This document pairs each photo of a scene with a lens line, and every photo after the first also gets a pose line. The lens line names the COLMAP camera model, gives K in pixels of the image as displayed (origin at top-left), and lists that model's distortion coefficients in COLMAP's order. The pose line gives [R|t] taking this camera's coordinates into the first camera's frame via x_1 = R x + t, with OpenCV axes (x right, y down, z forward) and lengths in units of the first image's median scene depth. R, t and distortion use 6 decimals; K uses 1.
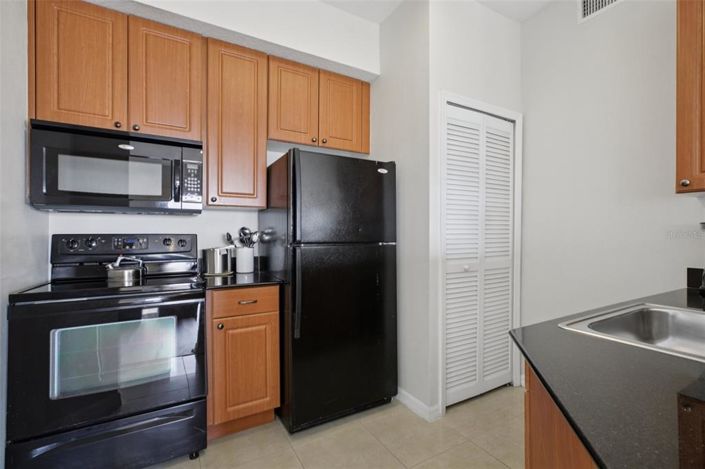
lens RADIAL K [[328.9, 0, 348.2], [0, 328.9, 231.6], [0, 0, 1]] dist [-0.001381, 0.000712]
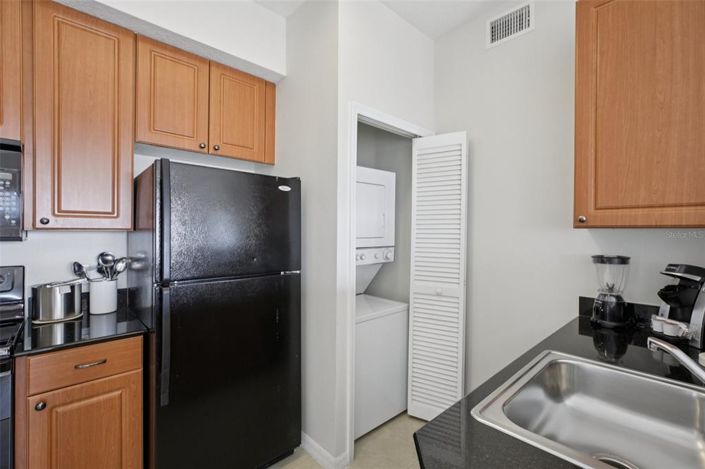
lens RADIAL K [[328.9, 0, 348.2], [0, 328.9, 231.6], [0, 0, 1]] dist [-0.001381, 0.000712]
pose [[0.973965, 0.008950, 0.226521, 0.072061], [-0.008466, 0.999959, -0.003105, -0.070717], [-0.226540, 0.001107, 0.974001, 0.128726]]
